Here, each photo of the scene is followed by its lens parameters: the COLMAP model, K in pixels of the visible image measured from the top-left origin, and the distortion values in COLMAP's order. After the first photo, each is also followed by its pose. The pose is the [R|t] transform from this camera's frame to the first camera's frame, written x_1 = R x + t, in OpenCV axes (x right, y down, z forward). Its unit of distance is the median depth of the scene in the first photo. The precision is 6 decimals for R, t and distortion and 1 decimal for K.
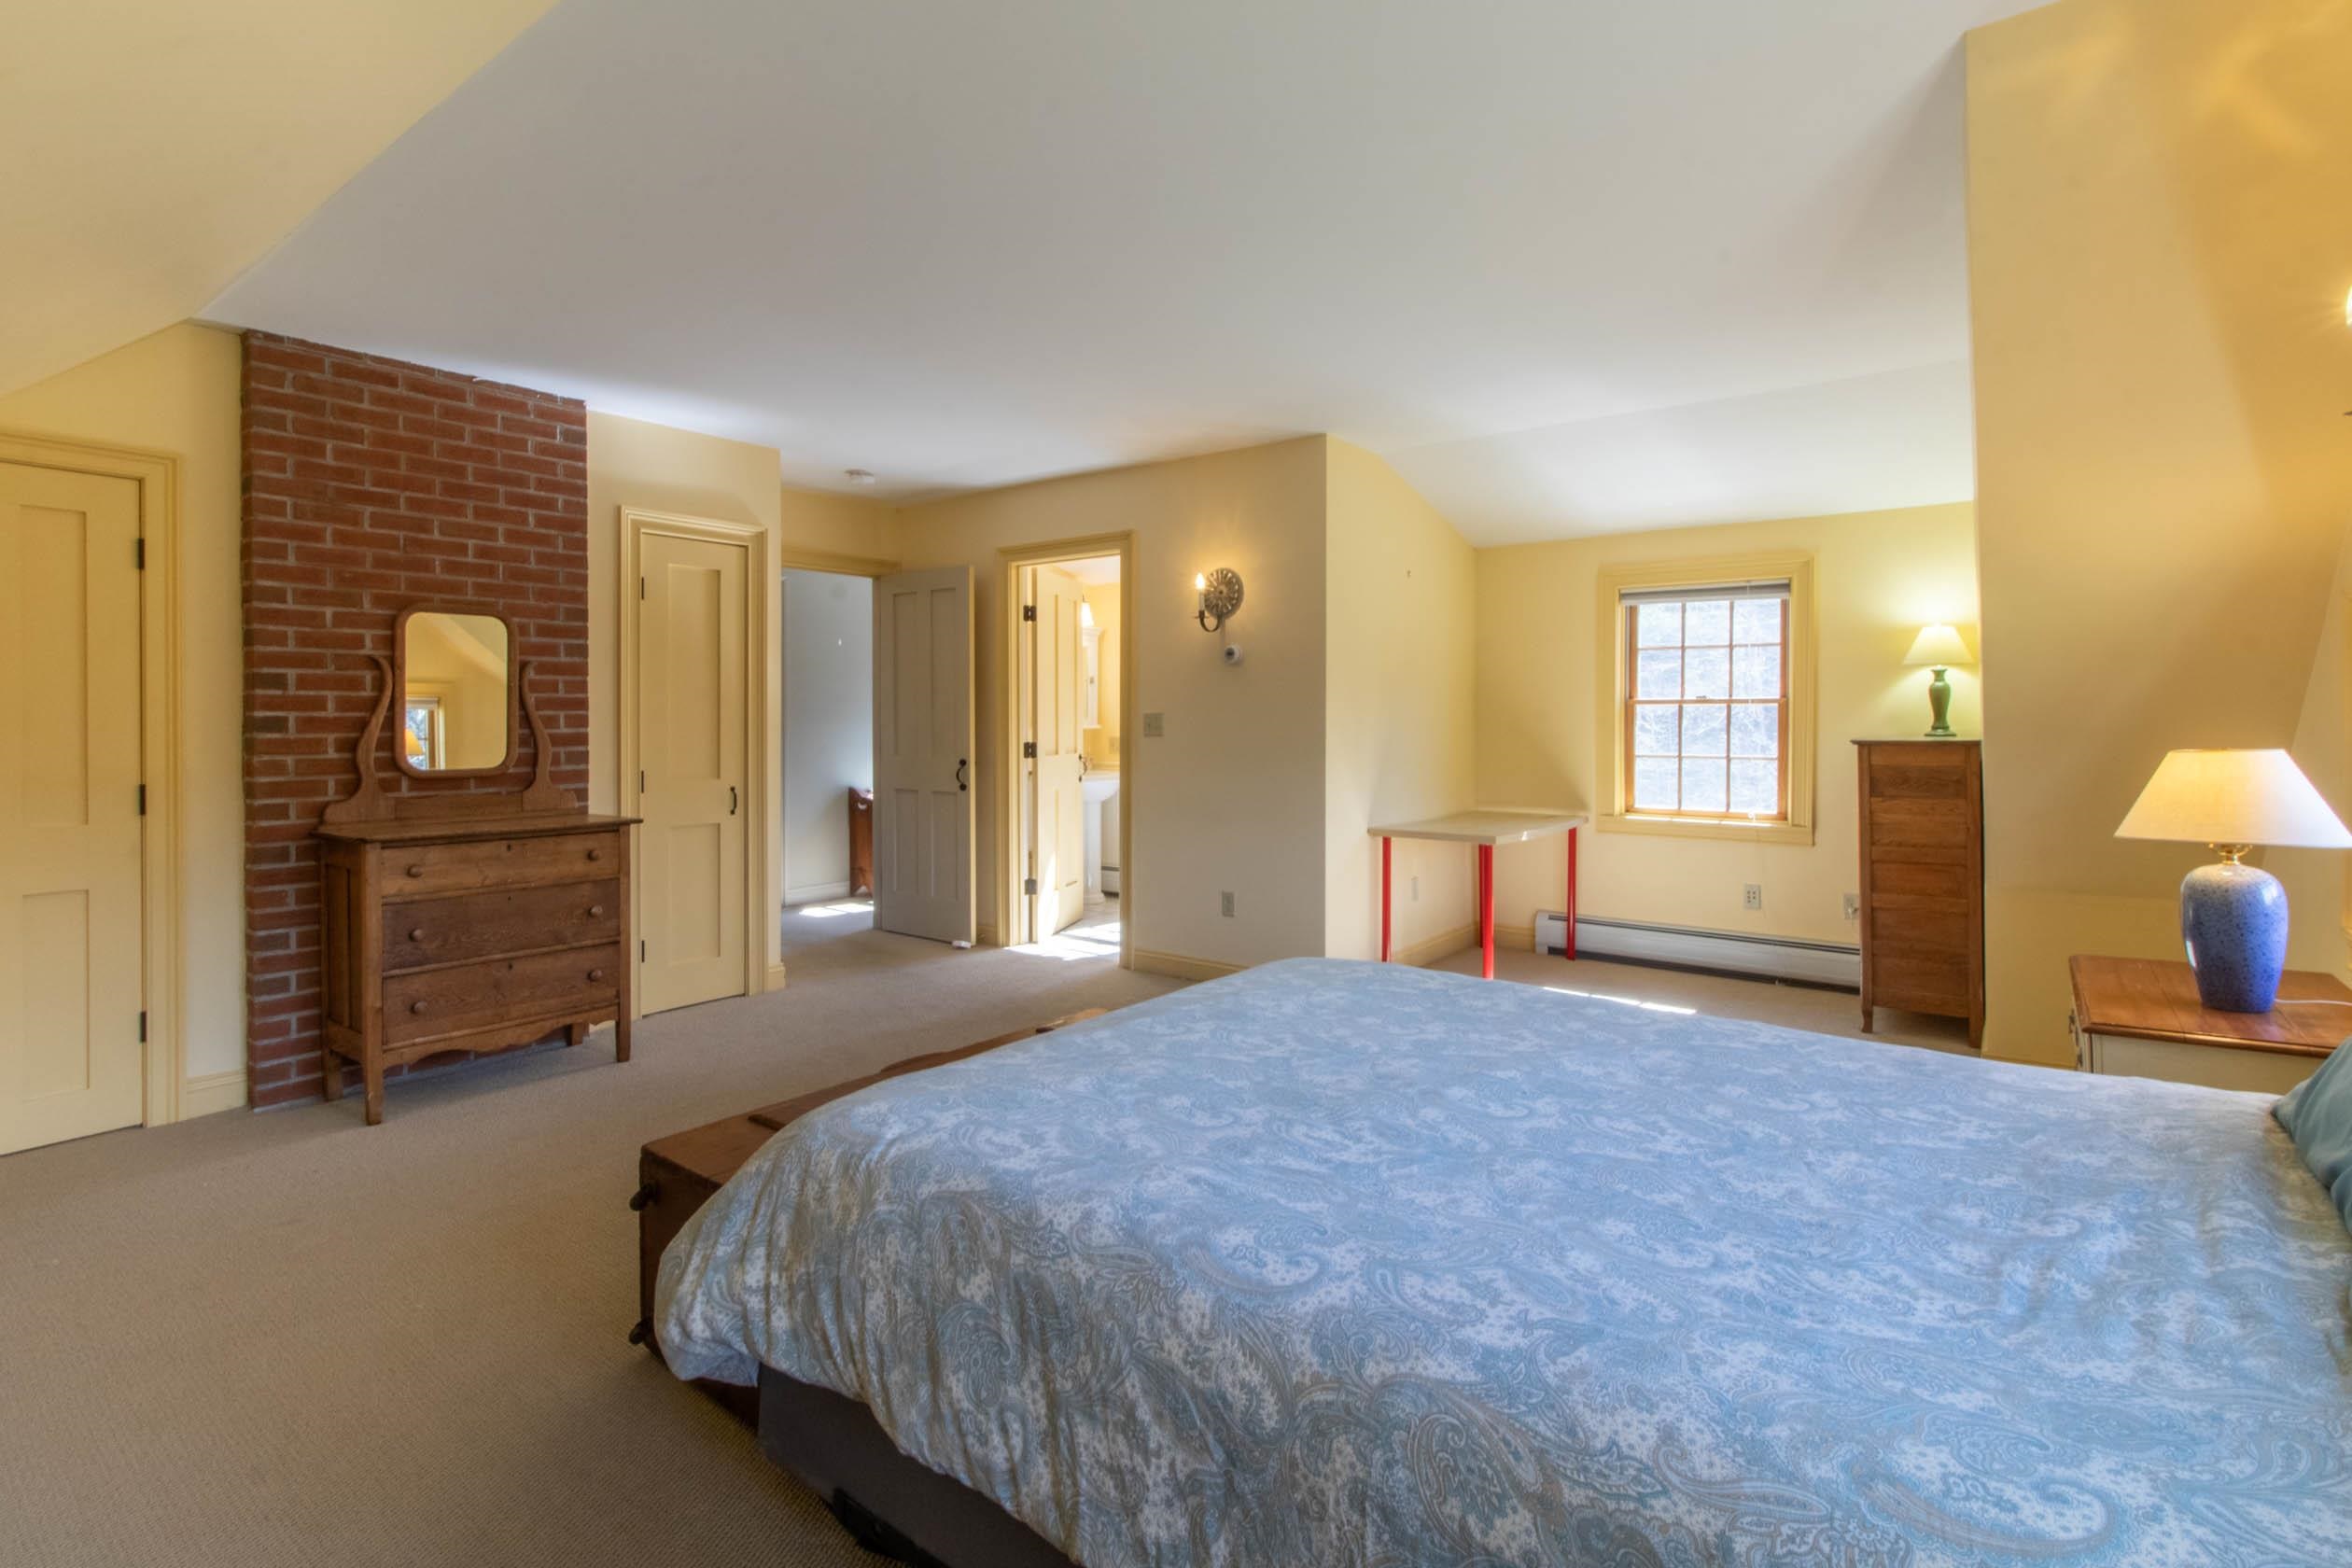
lens RADIAL K [[1098.2, 0, 1166.3], [0, 1098.2, 725.9], [0, 0, 1]] dist [-0.004898, -0.000520]
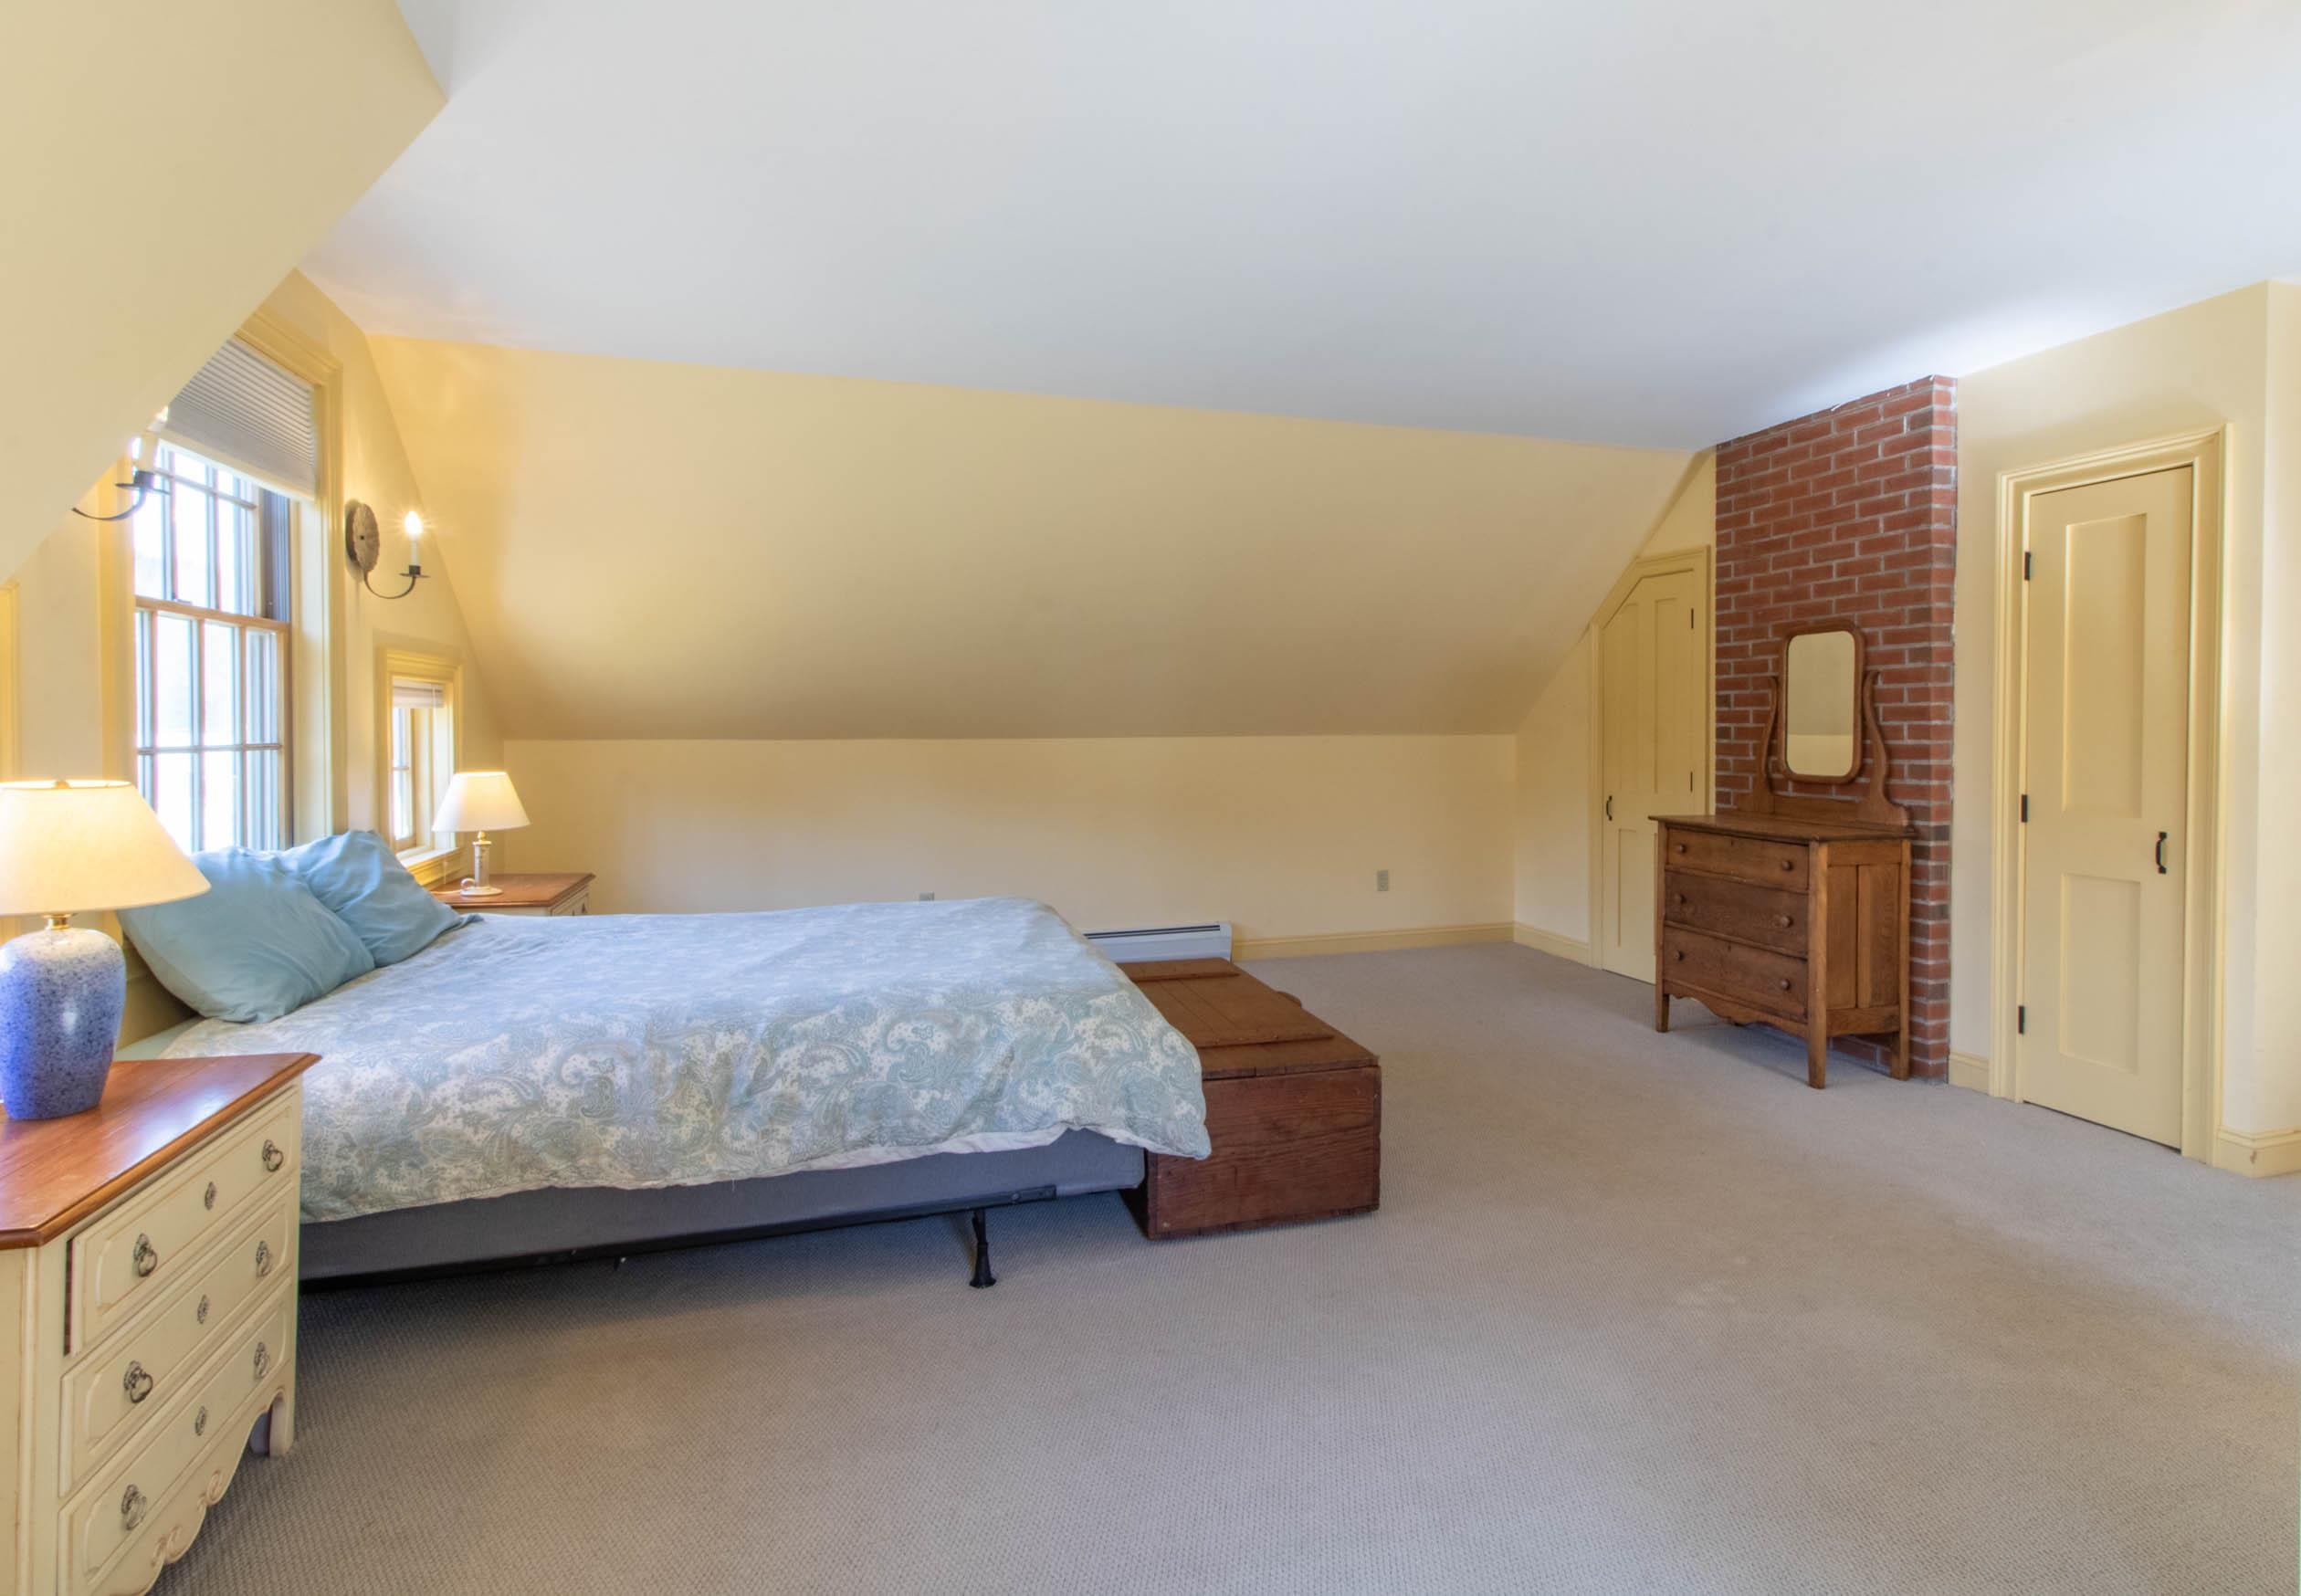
lens RADIAL K [[1099.6, 0, 1131.4], [0, 1099.6, 736.3], [0, 0, 1]] dist [0.000587, 0.000079]
pose [[-0.587314, 0.012816, -0.809258, 0.632491], [0.002377, 0.999898, 0.014110, -0.016147], [0.809356, 0.006363, -0.587284, 1.076971]]
